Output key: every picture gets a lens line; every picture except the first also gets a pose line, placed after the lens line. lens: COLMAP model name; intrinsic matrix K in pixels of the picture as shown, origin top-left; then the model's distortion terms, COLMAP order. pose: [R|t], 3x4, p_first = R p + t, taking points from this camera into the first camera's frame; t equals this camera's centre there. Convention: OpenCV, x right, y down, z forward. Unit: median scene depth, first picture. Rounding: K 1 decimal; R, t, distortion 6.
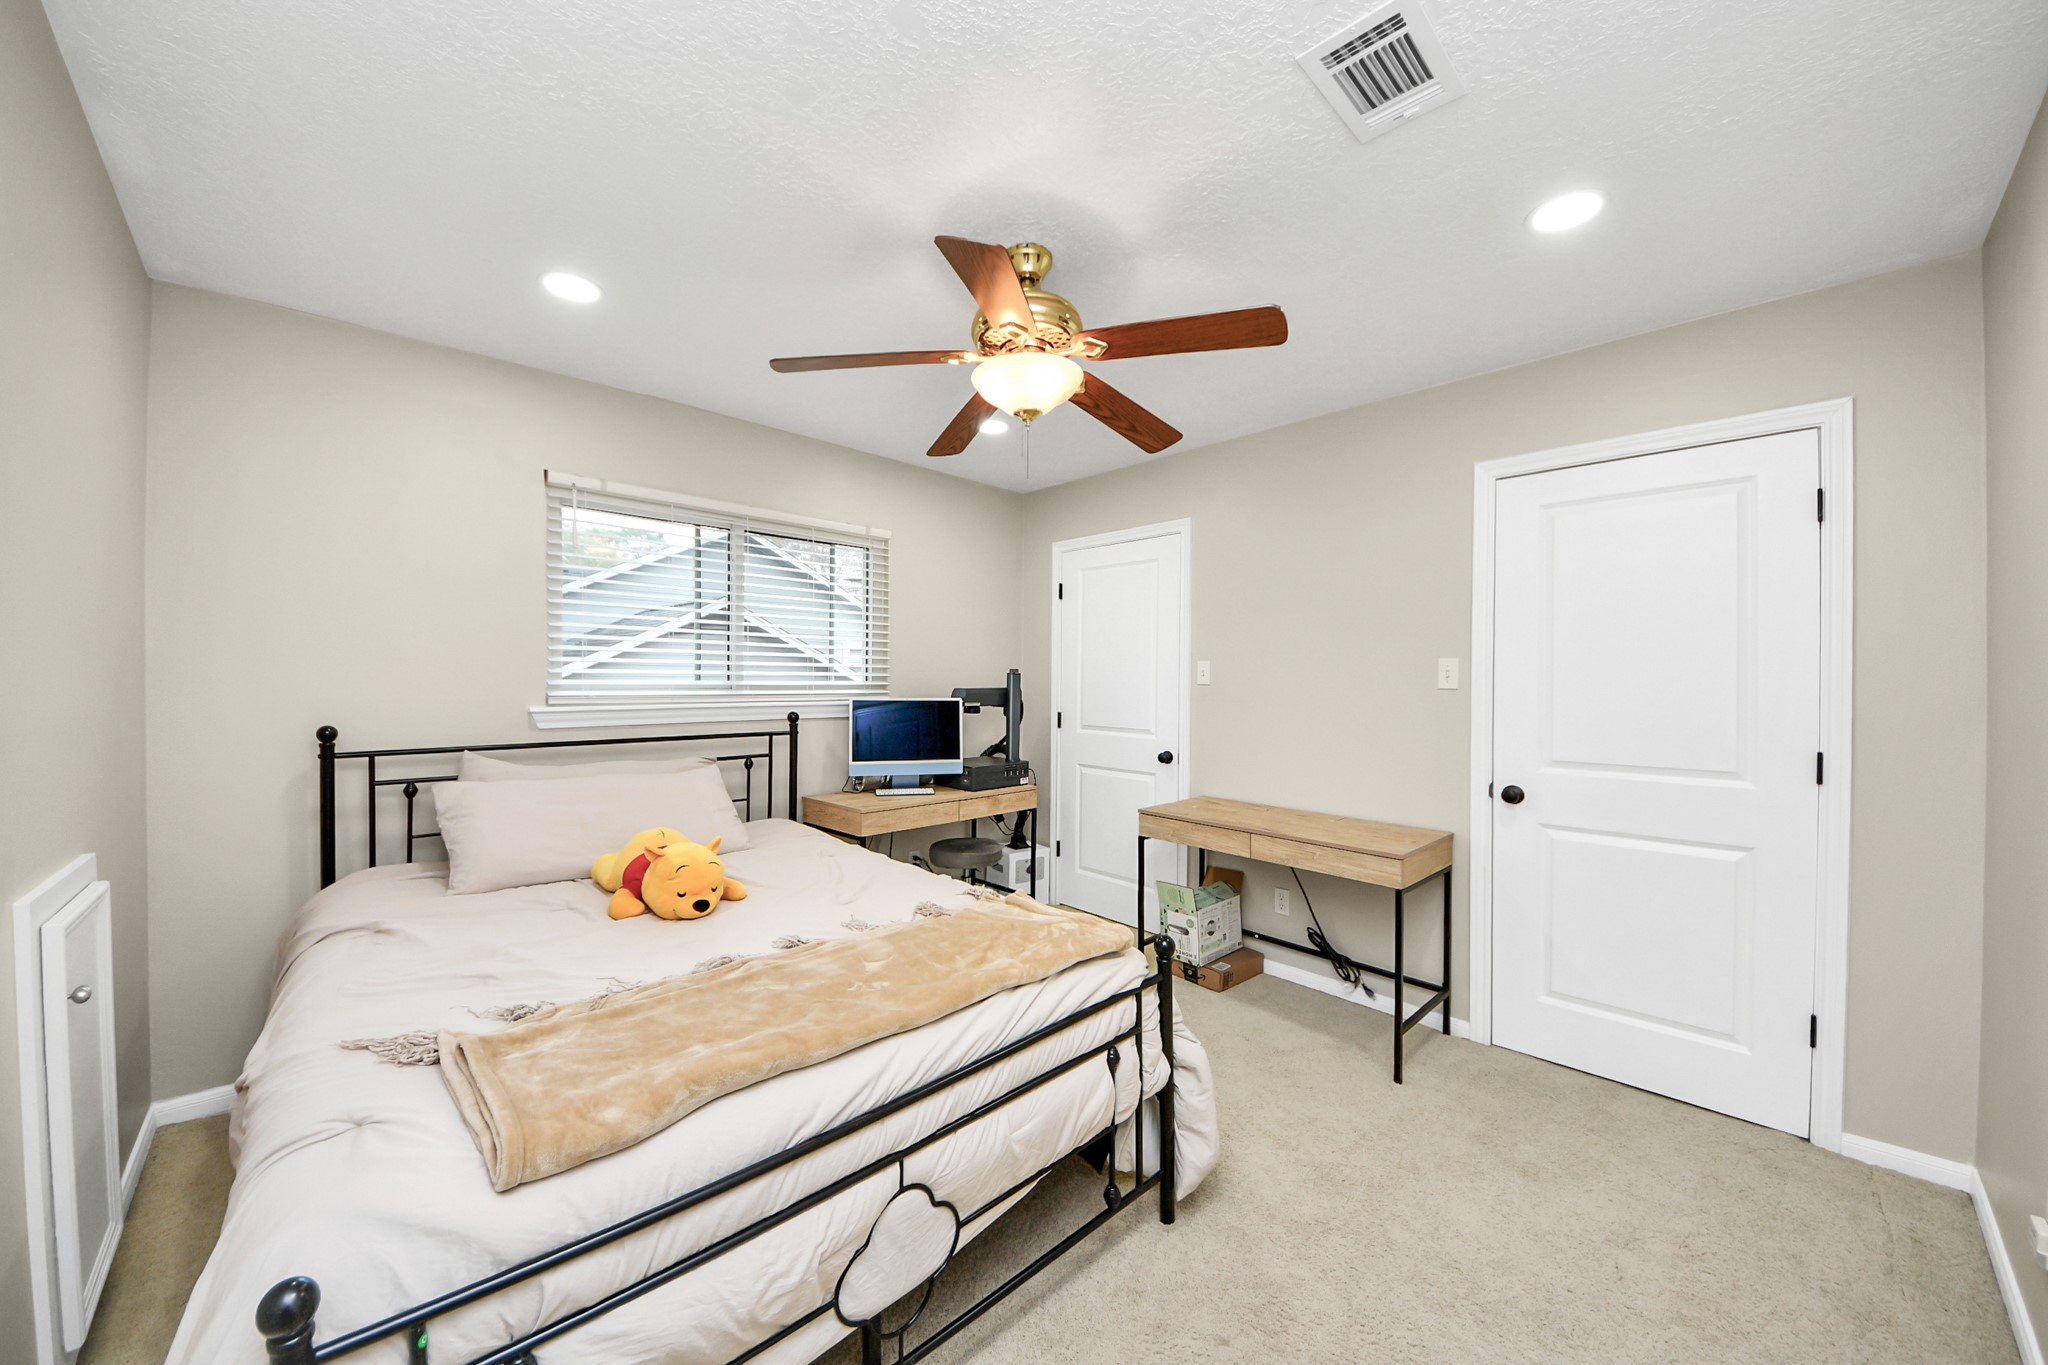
lens RADIAL K [[735.1, 0, 1010.9], [0, 735.1, 690.4], [0, 0, 1]] dist [0.015586, -0.000143]
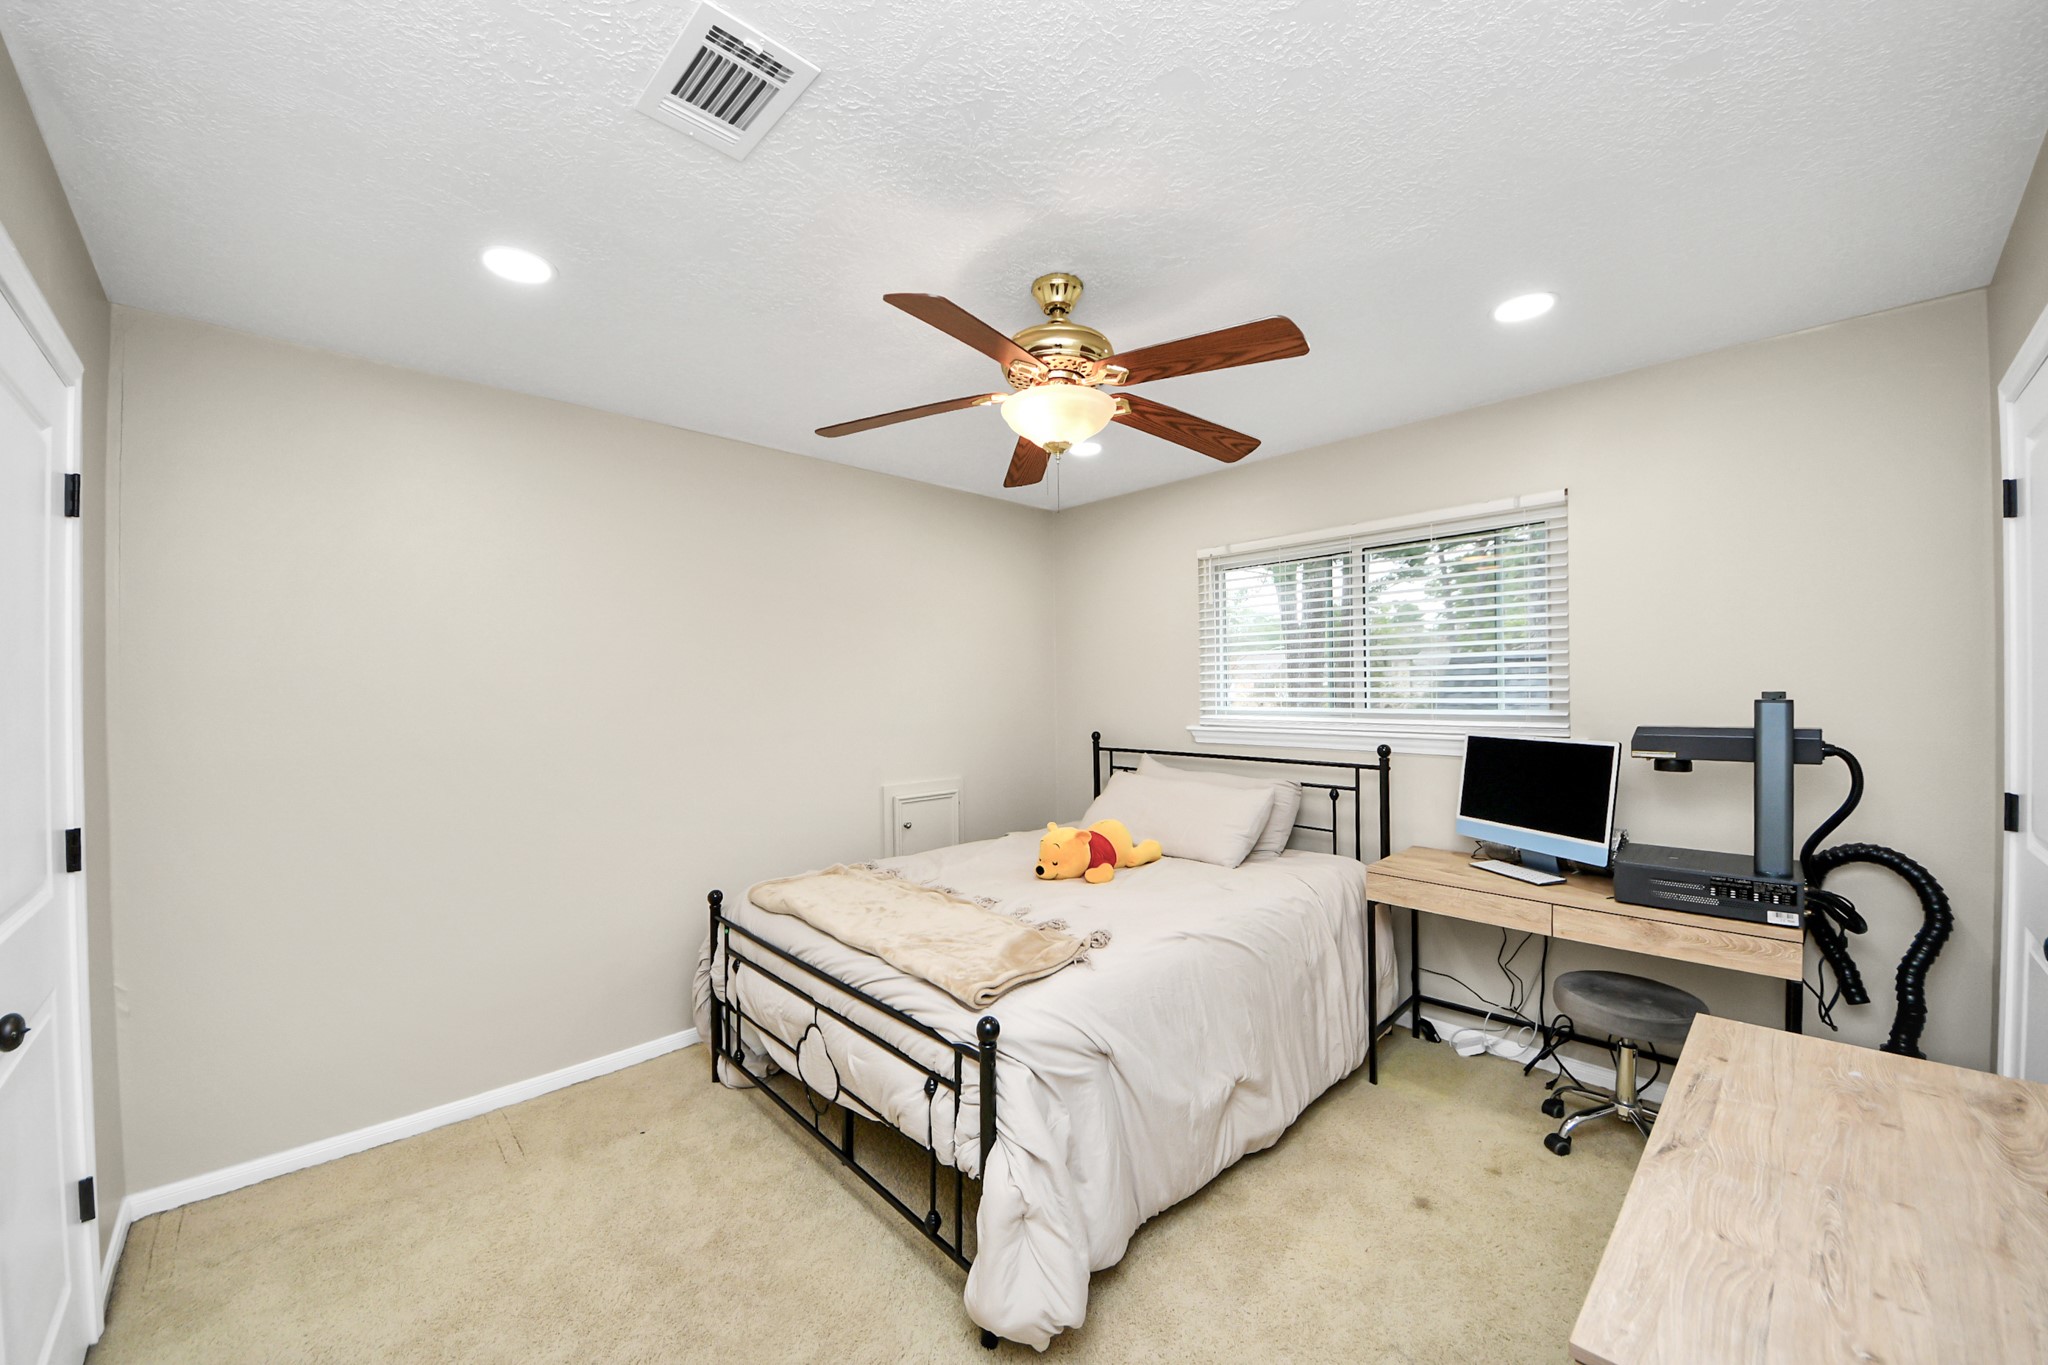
lens RADIAL K [[735.1, 0, 1010.9], [0, 735.1, 690.4], [0, 0, 1]] dist [0.015586, -0.000143]
pose [[-0.006956, -0.006472, -0.999955, 0.608289], [-0.006237, 0.999960, -0.006428, -0.027634], [0.999956, 0.006192, -0.006996, 0.576481]]
